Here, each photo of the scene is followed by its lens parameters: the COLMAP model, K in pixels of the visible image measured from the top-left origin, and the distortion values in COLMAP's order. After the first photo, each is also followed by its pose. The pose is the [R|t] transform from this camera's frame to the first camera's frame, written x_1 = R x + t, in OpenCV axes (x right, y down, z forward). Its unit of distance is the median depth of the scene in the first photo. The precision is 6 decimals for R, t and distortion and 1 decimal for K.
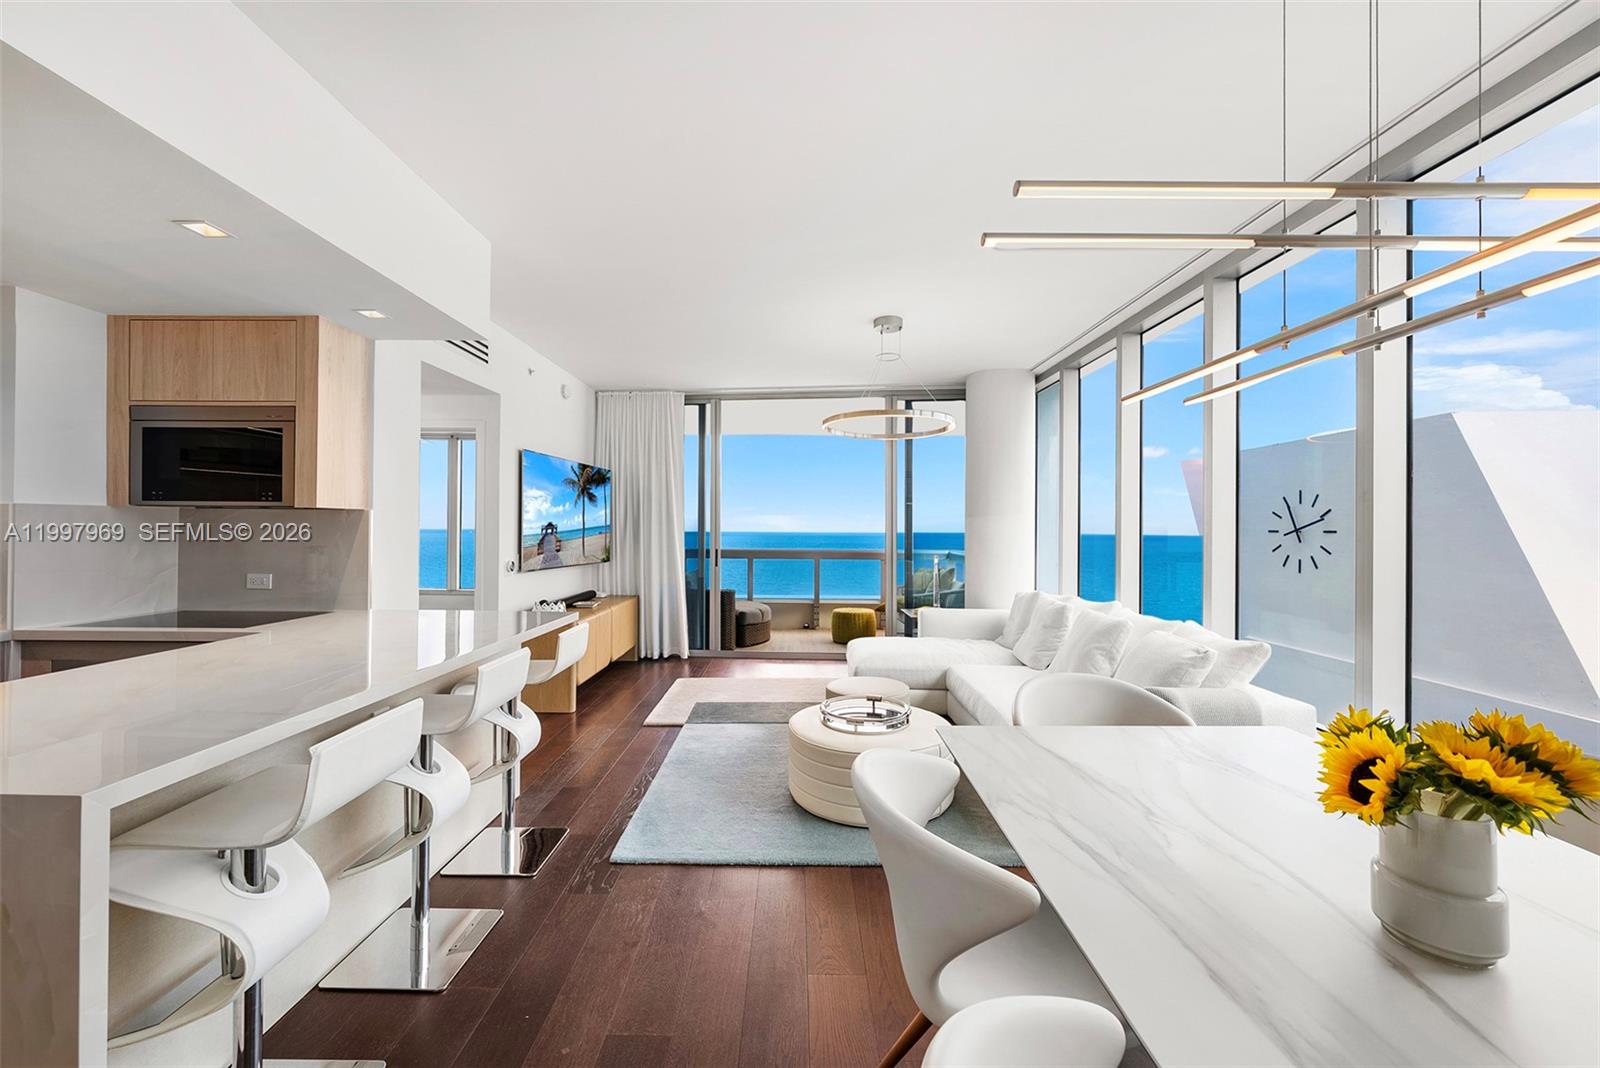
lens RADIAL K [[612.7, 0, 790.5], [0, 612.7, 524.6], [0, 0, 1]] dist [-0.001514, -0.000036]
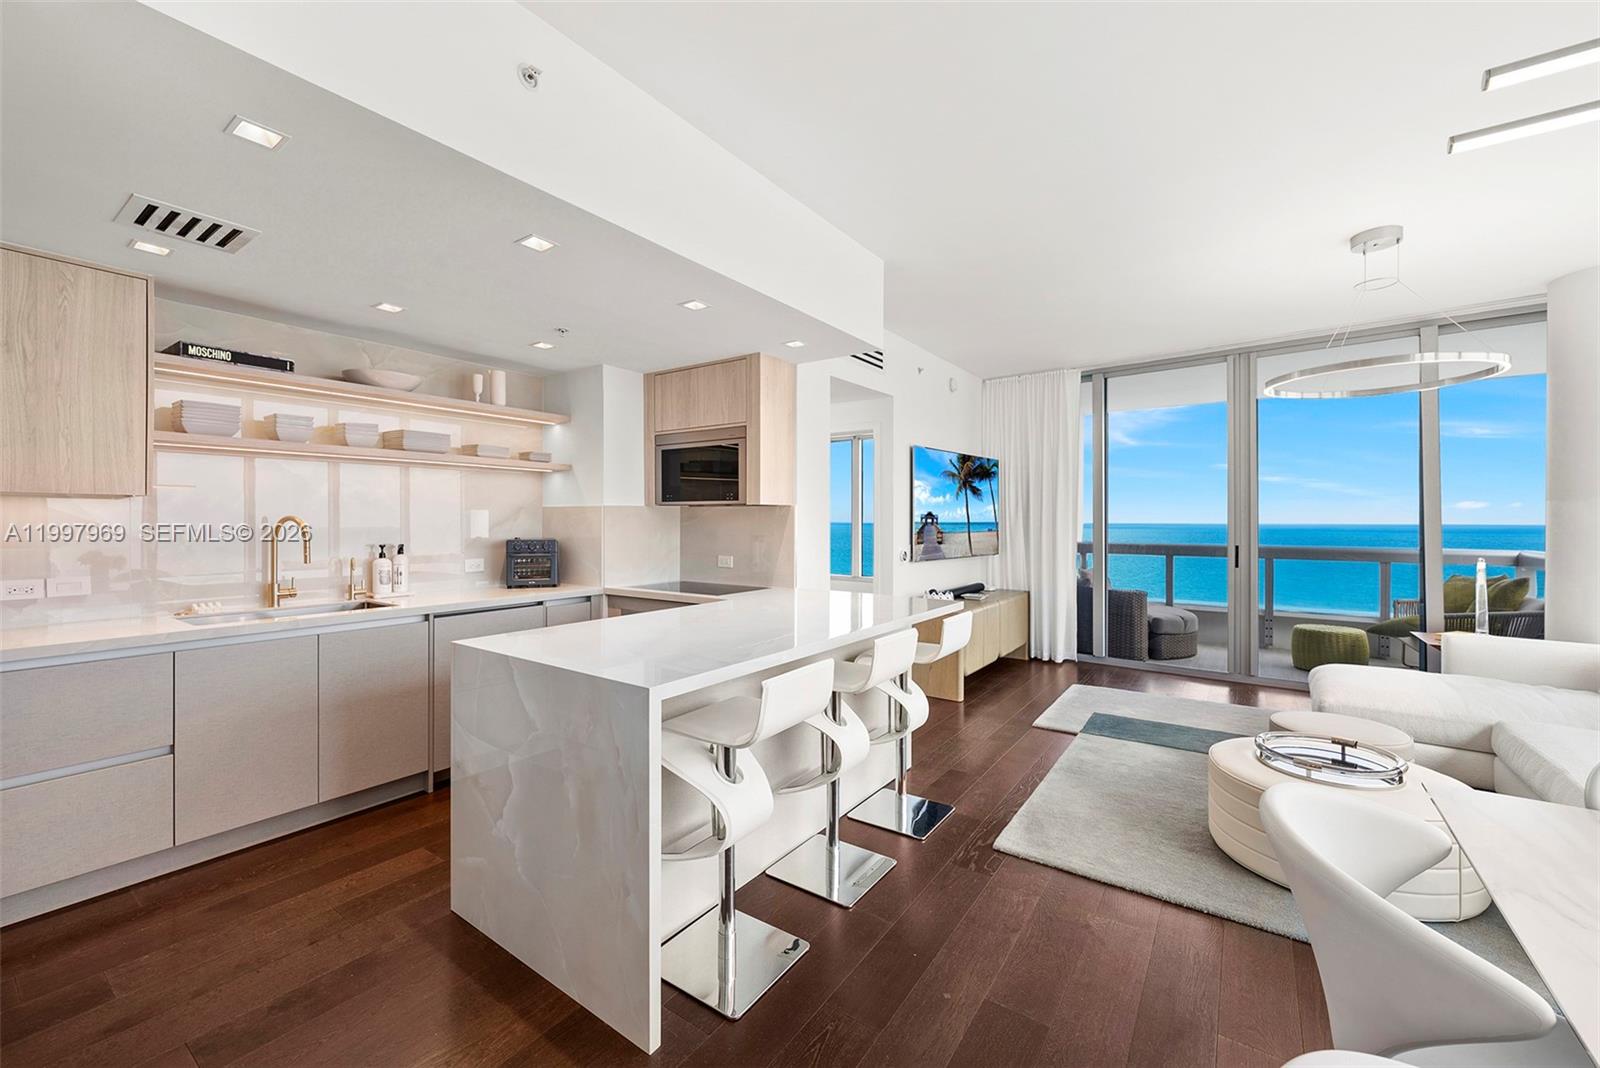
lens RADIAL K [[644.4, 0, 788.5], [0, 644.4, 520.4], [0, 0, 1]] dist [-0.000545, -0.000161]
pose [[0.820424, -0.003829, -0.571742, 0.025908], [0.007333, 0.999966, 0.003825, 0.000388], [0.571708, -0.007331, 0.820424, -0.043321]]
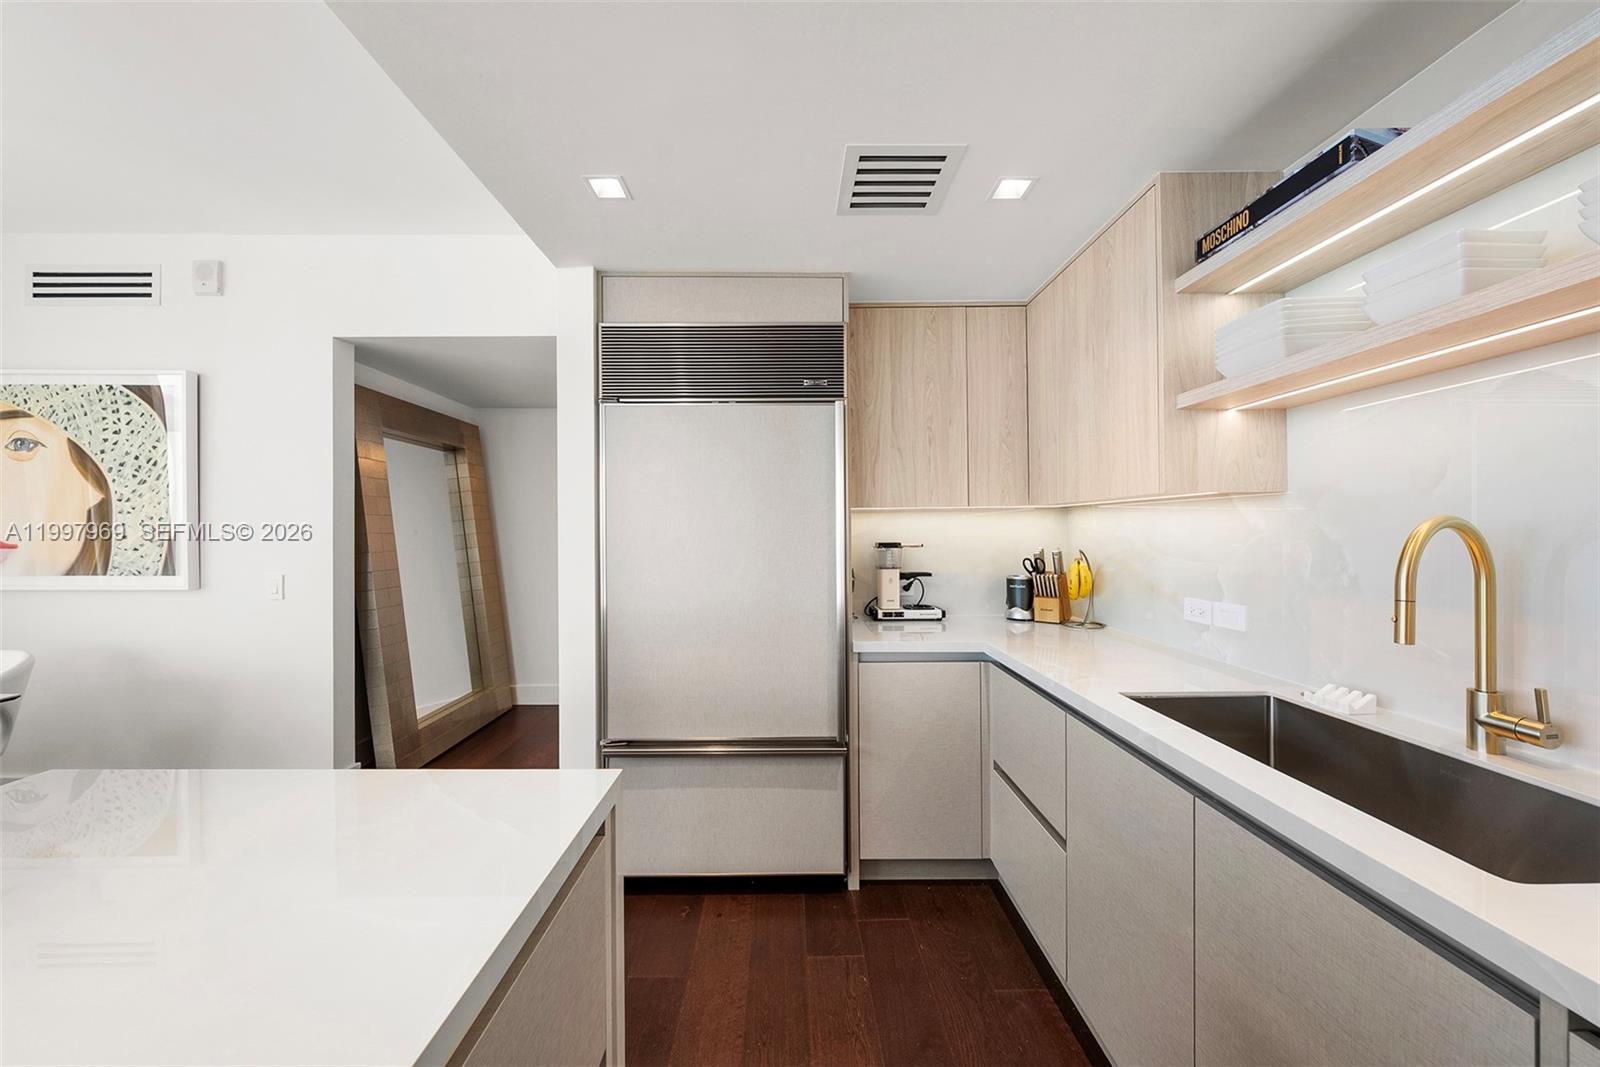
lens RADIAL K [[541.1, 0, 787.8], [0, 541.1, 530.5], [0, 0, 1]] dist [-0.000824, 0.000386]
pose [[-0.999843, -0.001364, -0.017679, -0.642381], [-0.001200, 0.999956, -0.009281, 0.003346], [0.017691, -0.009258, -0.999801, 0.522786]]
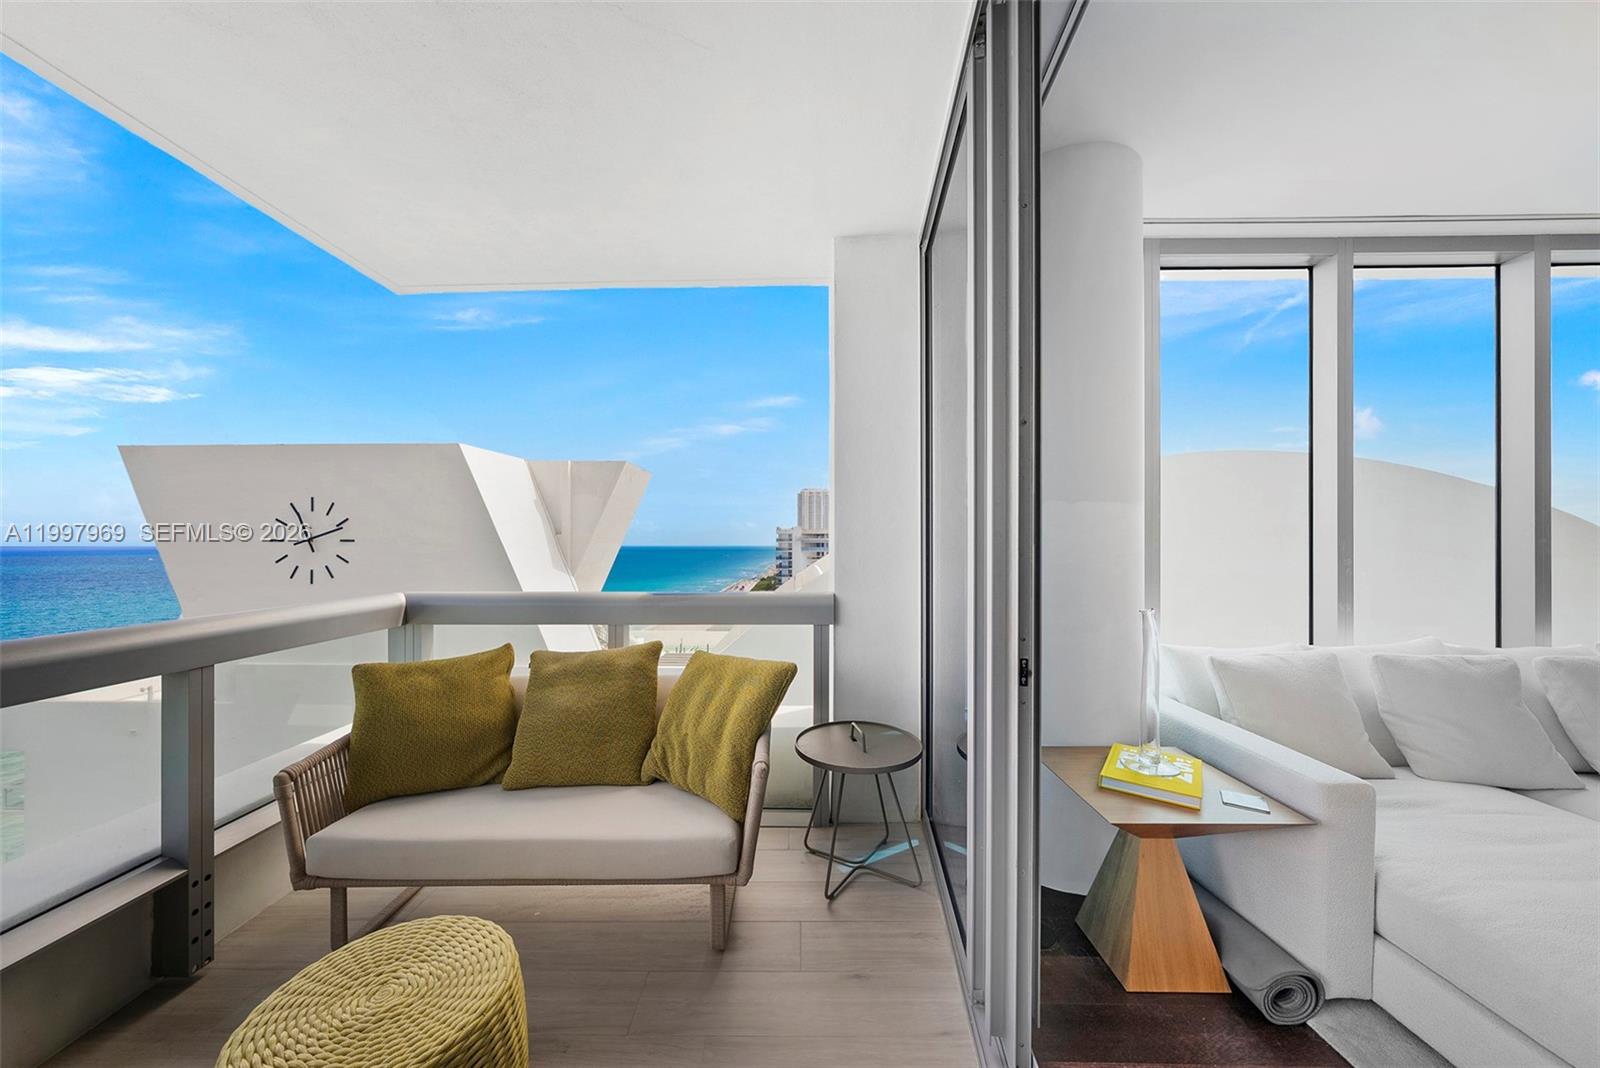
lens RADIAL K [[549.5, 0, 782.7], [0, 549.5, 541.4], [0, 0, 1]] dist [-0.001714, 0.000040]
pose [[0.013617, -0.004283, 0.999898, -0.109141], [-0.008185, 0.999957, 0.004394, 0.021083], [-0.999874, -0.008244, 0.013582, 1.857706]]
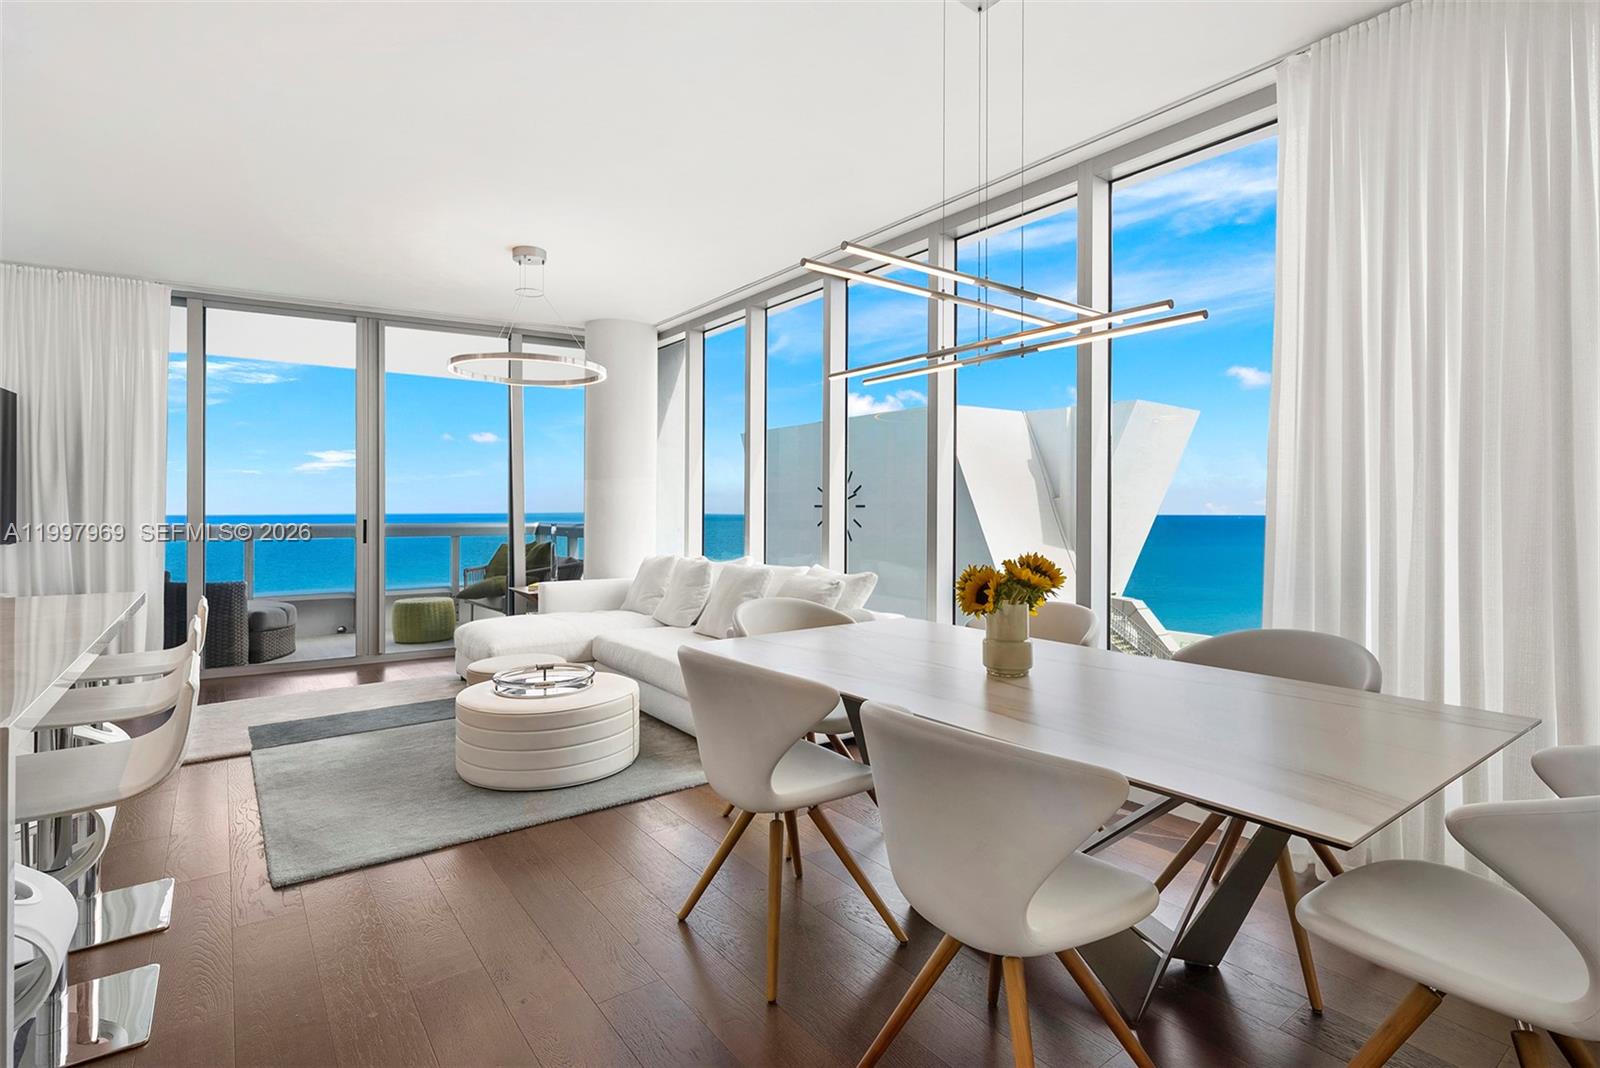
lens RADIAL K [[775.0, 0, 790.9], [0, 775.0, 500.3], [0, 0, 1]] dist [0.001271, 0.000334]
pose [[0.800682, 0.002383, 0.599085, -0.237216], [-0.001277, 0.999997, -0.002270, 0.032394], [-0.599088, 0.001052, 0.800682, -0.137488]]
